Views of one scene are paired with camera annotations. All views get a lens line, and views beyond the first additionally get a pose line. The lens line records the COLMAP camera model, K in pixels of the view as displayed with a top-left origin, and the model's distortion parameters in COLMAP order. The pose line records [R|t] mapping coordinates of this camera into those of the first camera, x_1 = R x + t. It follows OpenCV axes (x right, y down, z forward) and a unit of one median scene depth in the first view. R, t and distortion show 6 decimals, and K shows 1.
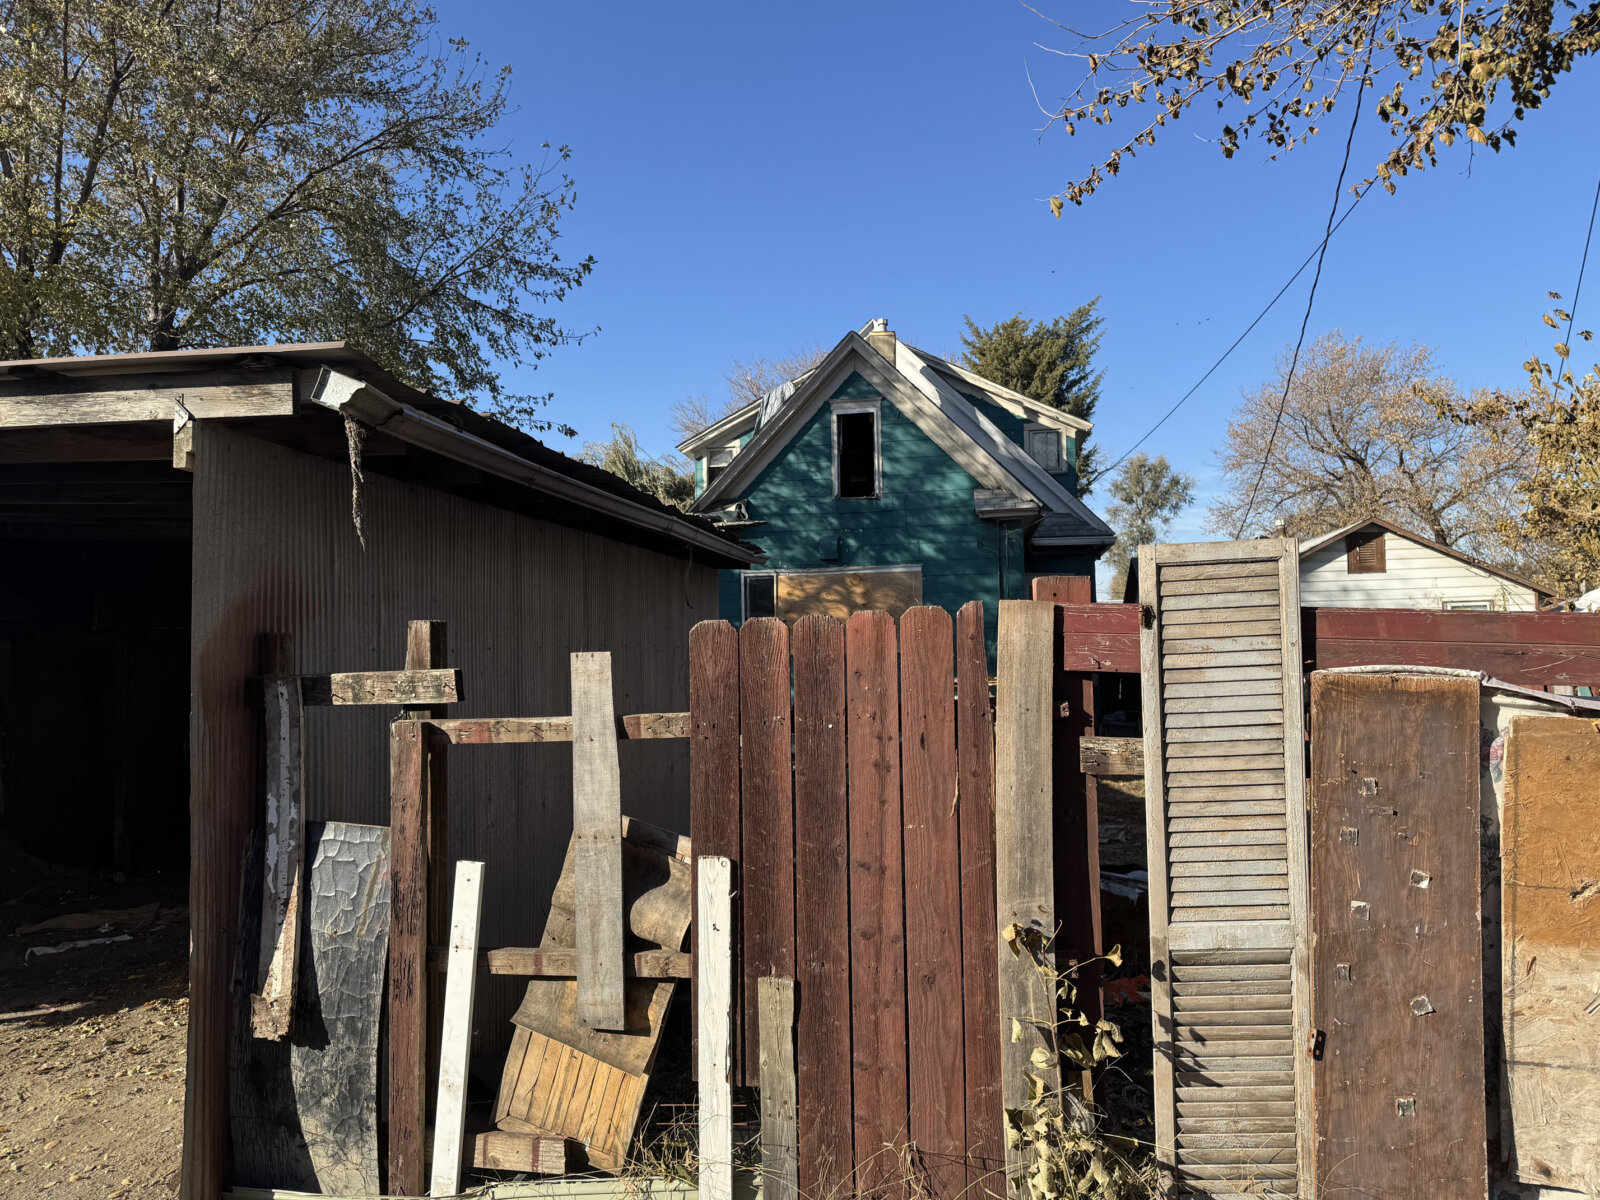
lens RADIAL K [[1126.9, 0, 800.0], [0, 1126.9, 600.0], [0, 0, 1]] dist [0.027692, -0.035459]
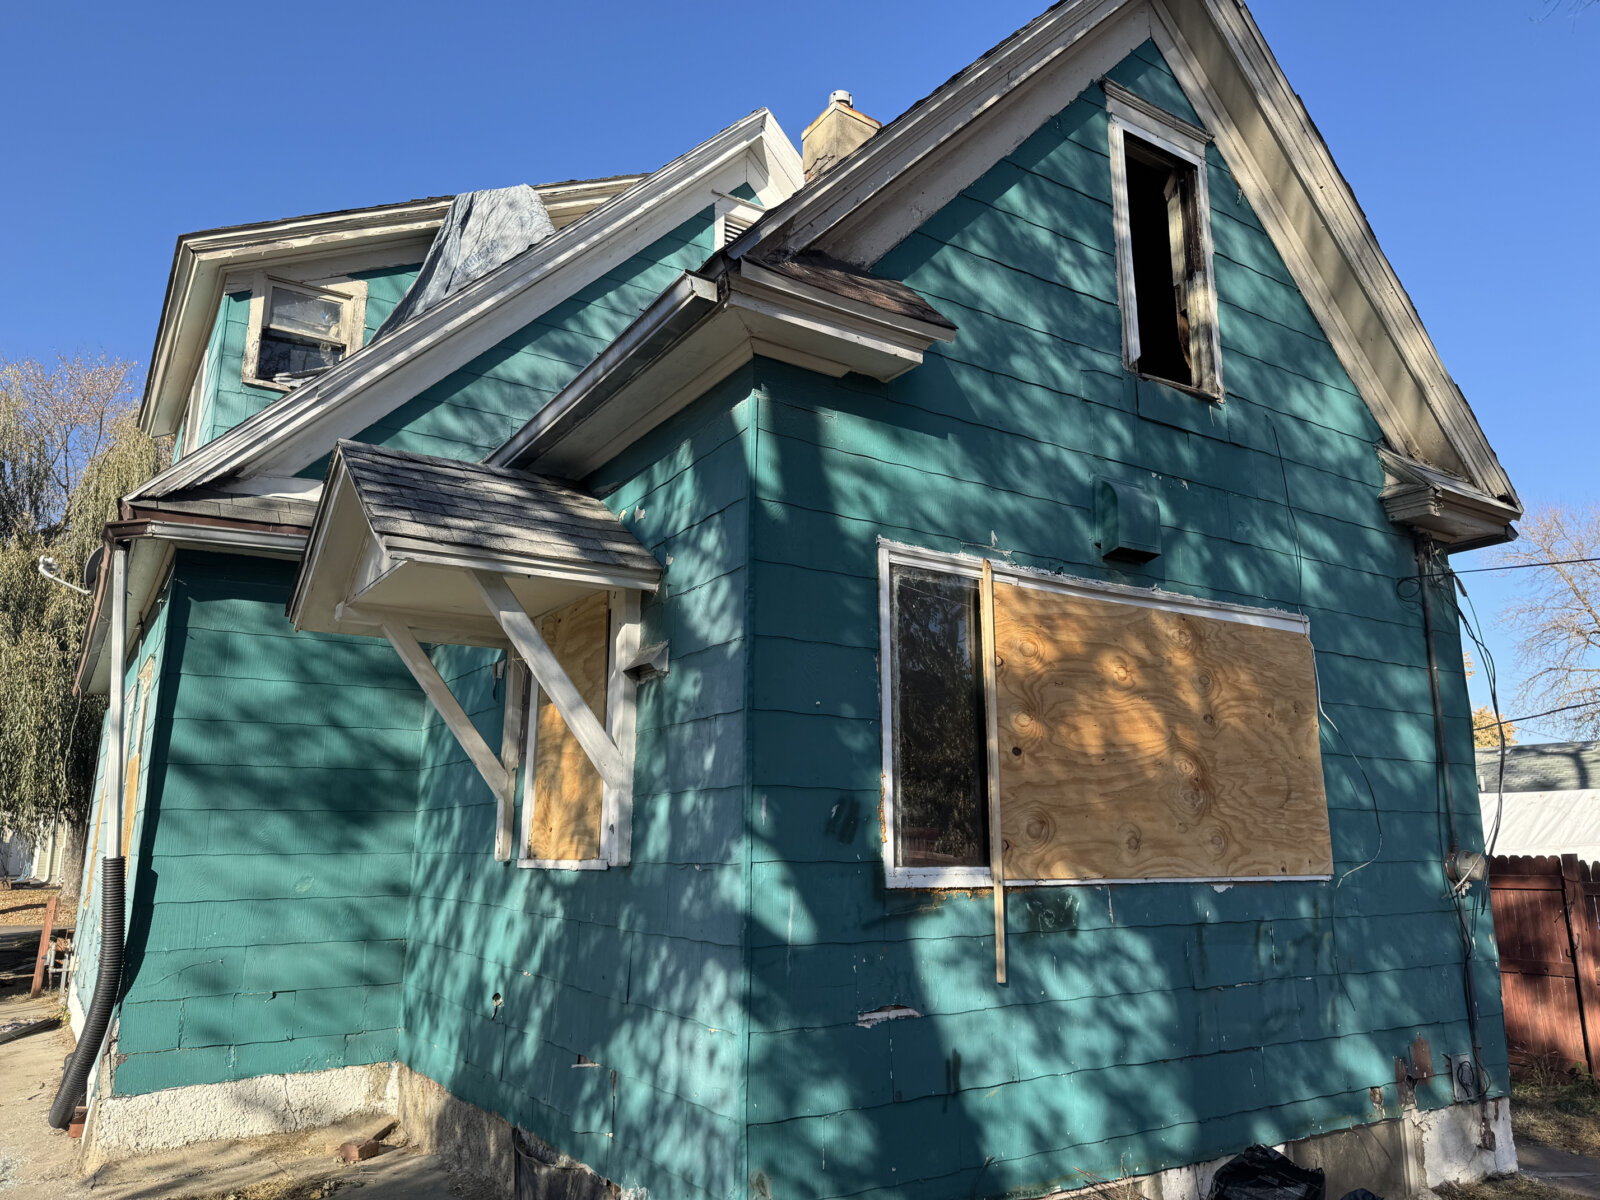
lens RADIAL K [[1126.9, 0, 800.0], [0, 1126.9, 600.0], [0, 0, 1]] dist [0.027692, -0.035459]
pose [[0.744599, 0.166120, 0.646511, -0.224087], [-0.042549, 0.978380, -0.202389, 0.040029], [-0.666154, 0.123190, 0.735570, 0.834861]]
